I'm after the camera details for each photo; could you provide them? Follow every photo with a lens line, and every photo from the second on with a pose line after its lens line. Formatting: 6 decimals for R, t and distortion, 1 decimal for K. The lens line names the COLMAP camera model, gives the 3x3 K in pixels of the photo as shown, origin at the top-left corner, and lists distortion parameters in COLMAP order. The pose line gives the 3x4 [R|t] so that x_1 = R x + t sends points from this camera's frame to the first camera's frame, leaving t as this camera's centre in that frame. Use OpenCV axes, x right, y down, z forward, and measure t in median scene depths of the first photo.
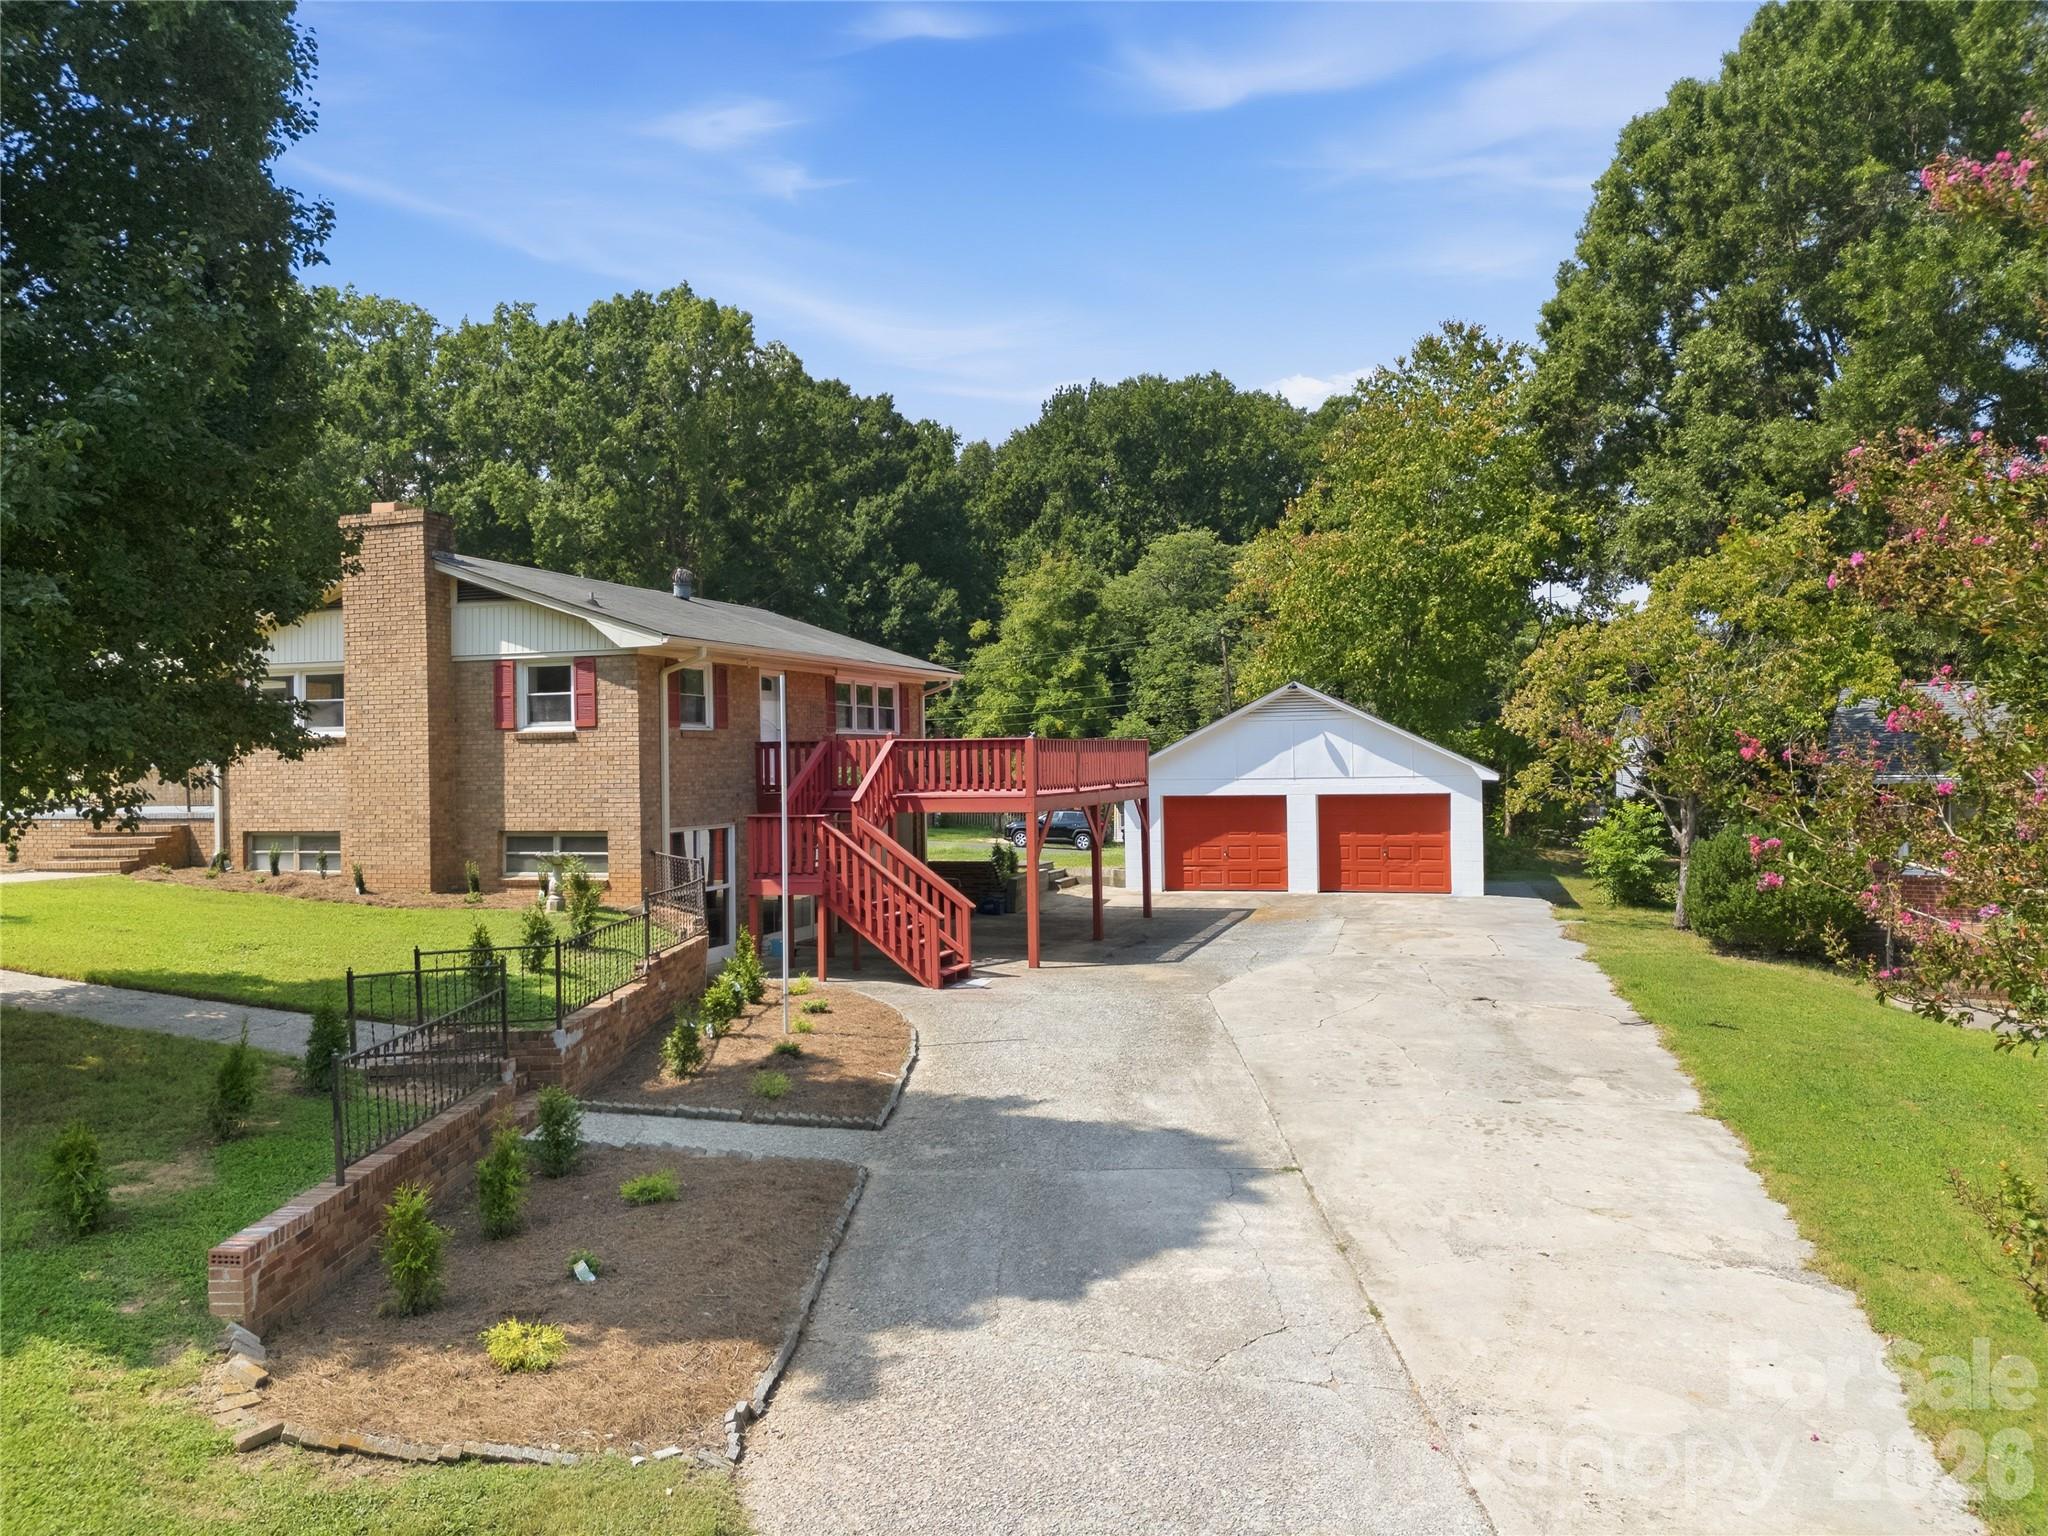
lens RADIAL K [[1501.3, 0, 1041.2], [0, 1501.3, 771.0], [0, 0, 1]] dist [0.052539, -0.011898]
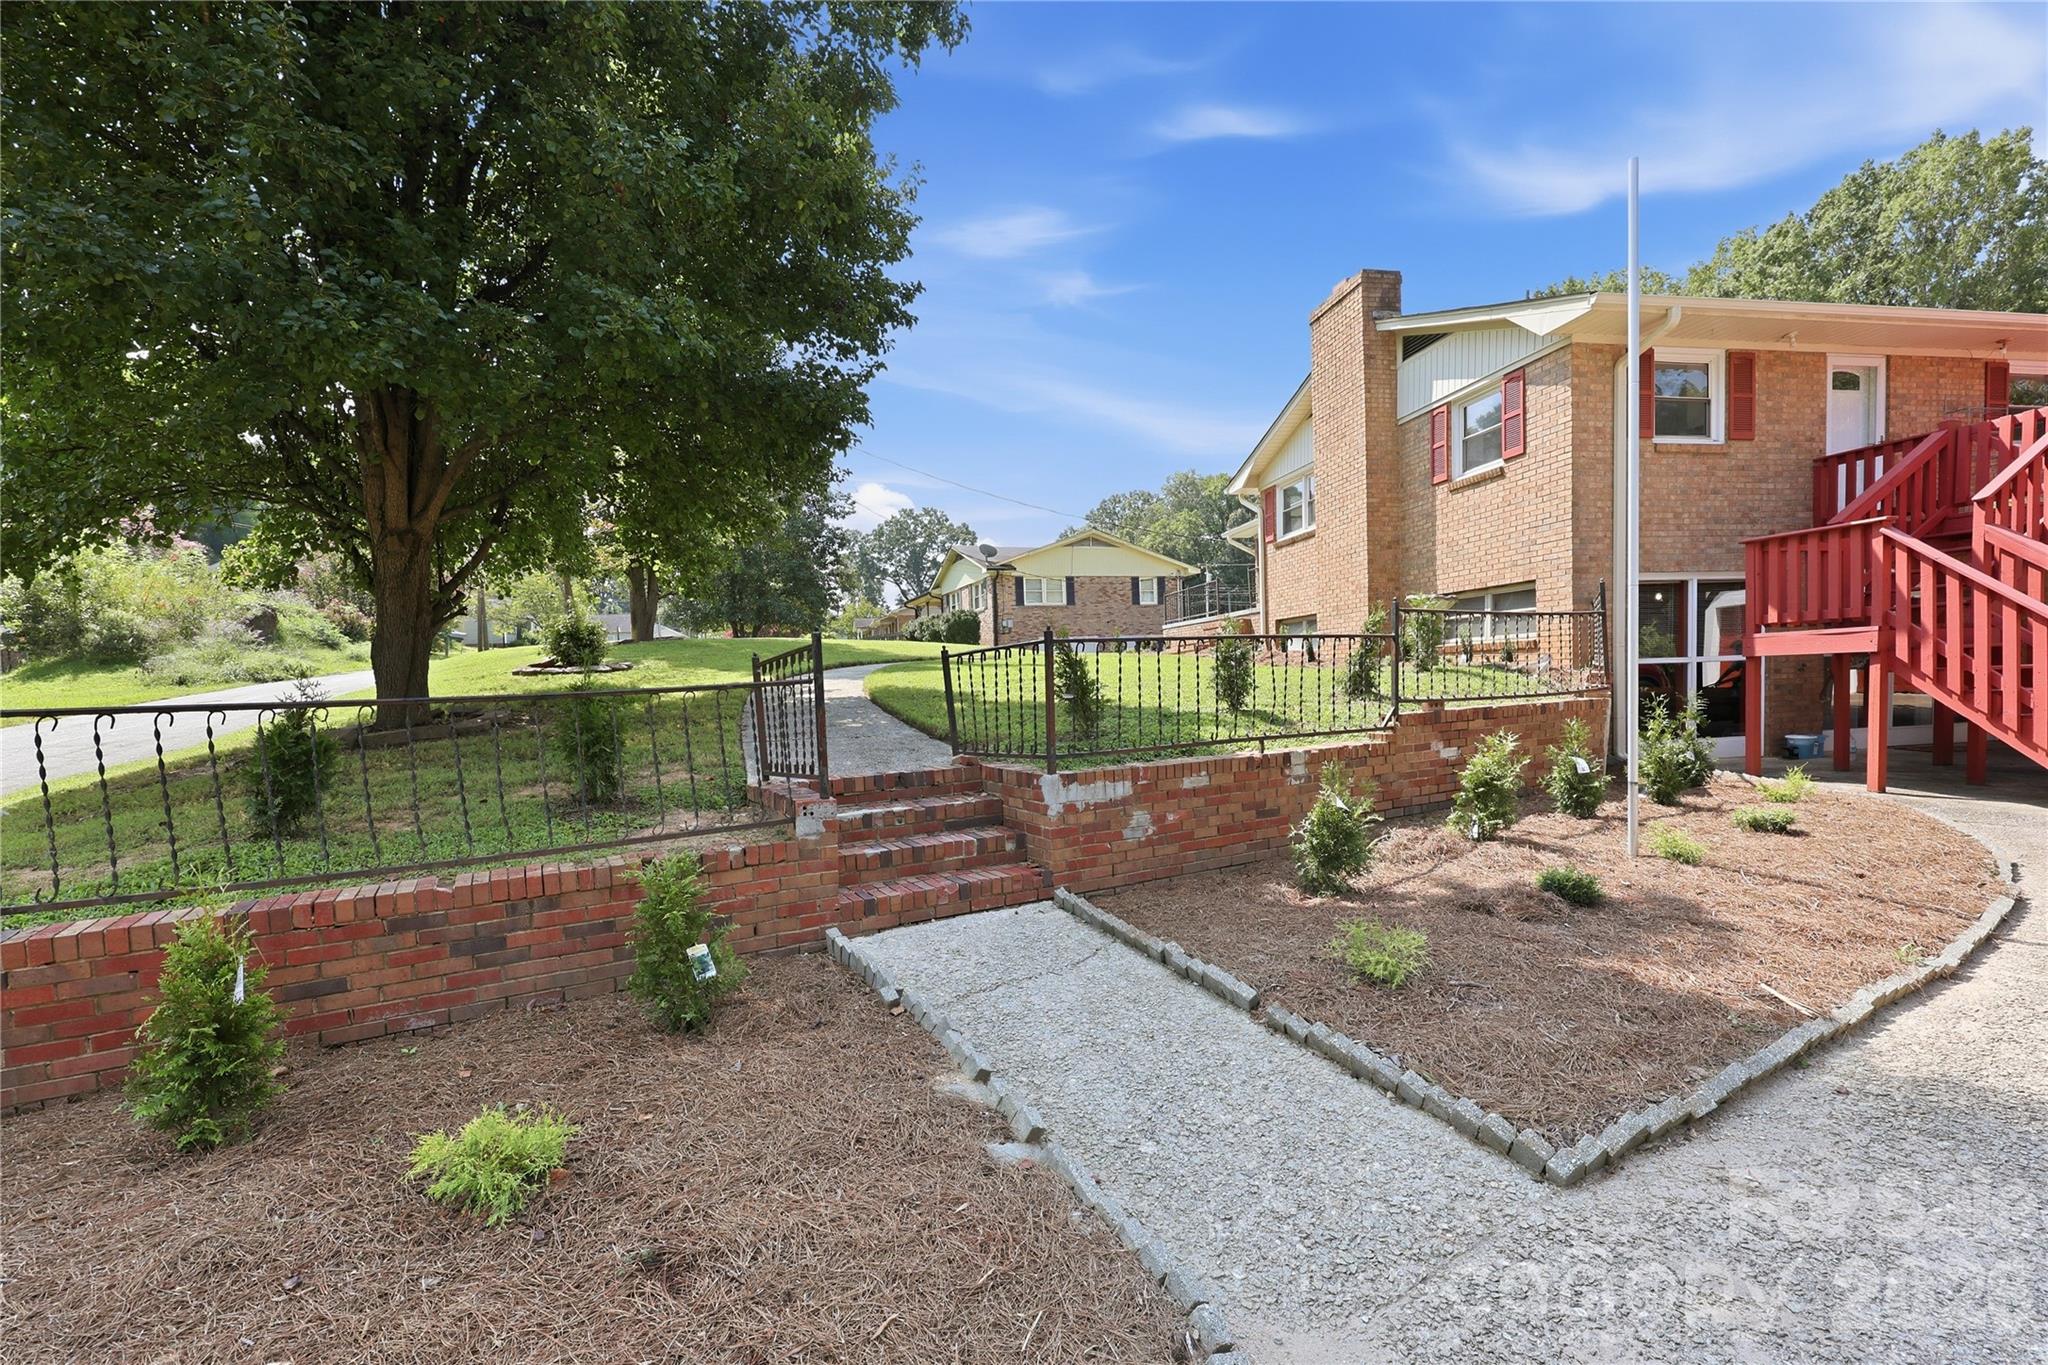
lens RADIAL K [[889.3, 0, 1040.8], [0, 889.3, 714.9], [0, 0, 1]] dist [0.008566, 0.001236]
pose [[0.504344, 0.034646, -0.862808, -0.002813], [0.018273, 0.998543, 0.050778, 0.057560], [0.863309, -0.041376, 0.502976, 0.362927]]
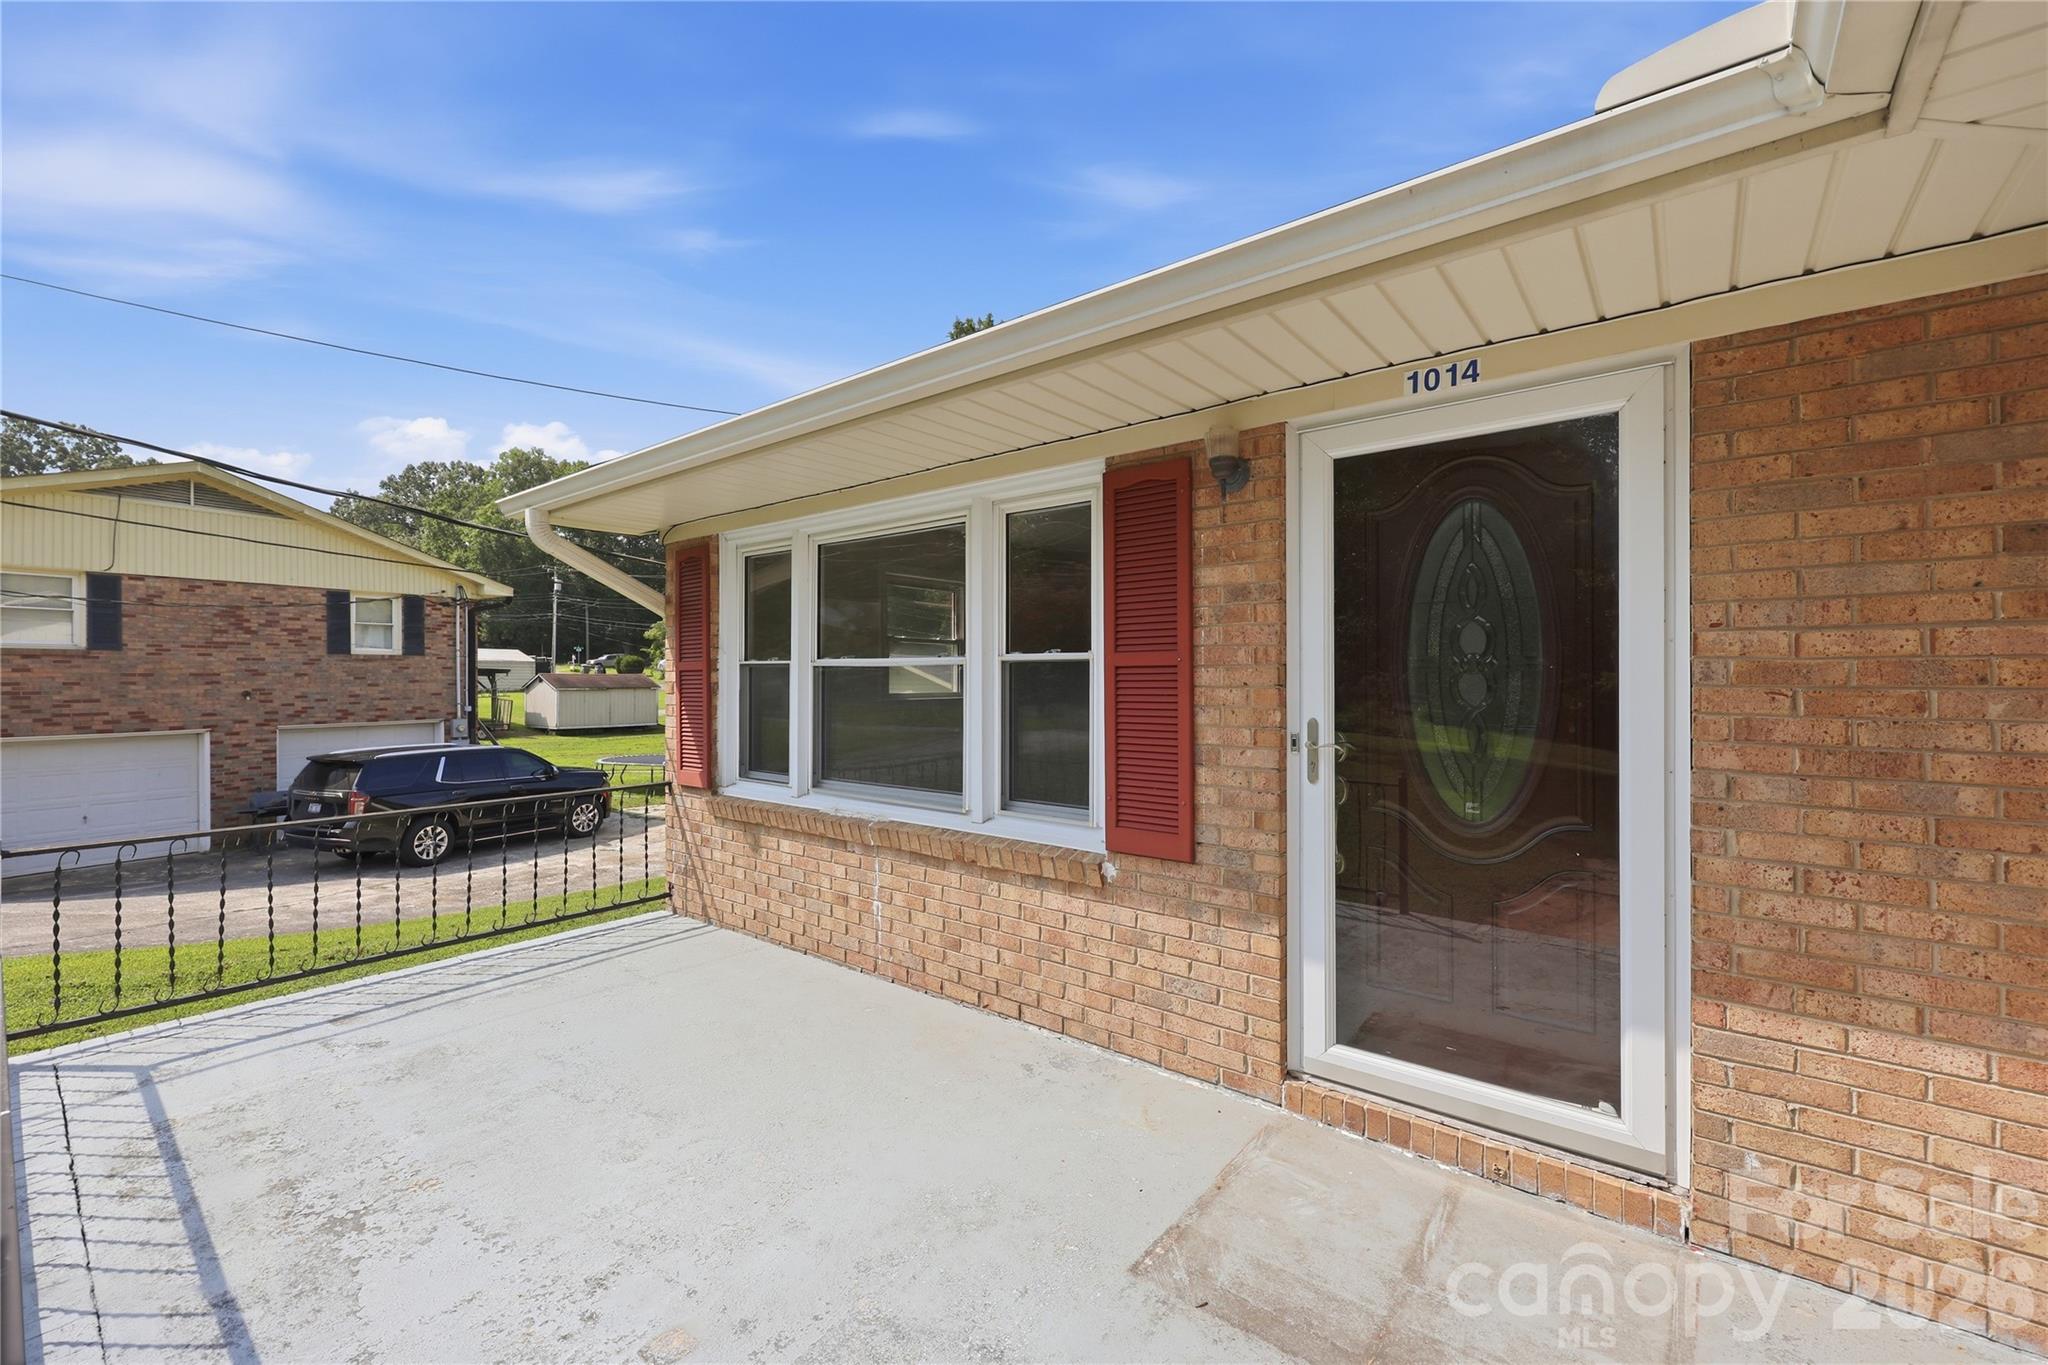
lens RADIAL K [[829.0, 0, 1012.6], [0, 829.0, 675.3], [0, 0, 1]] dist [0.002748, 0.000212]
pose [[0.936300, 0.019383, -0.350666, -0.439237], [-0.021789, 0.999758, -0.002917, -0.023738], [0.350525, 0.010372, 0.936496, 0.769575]]
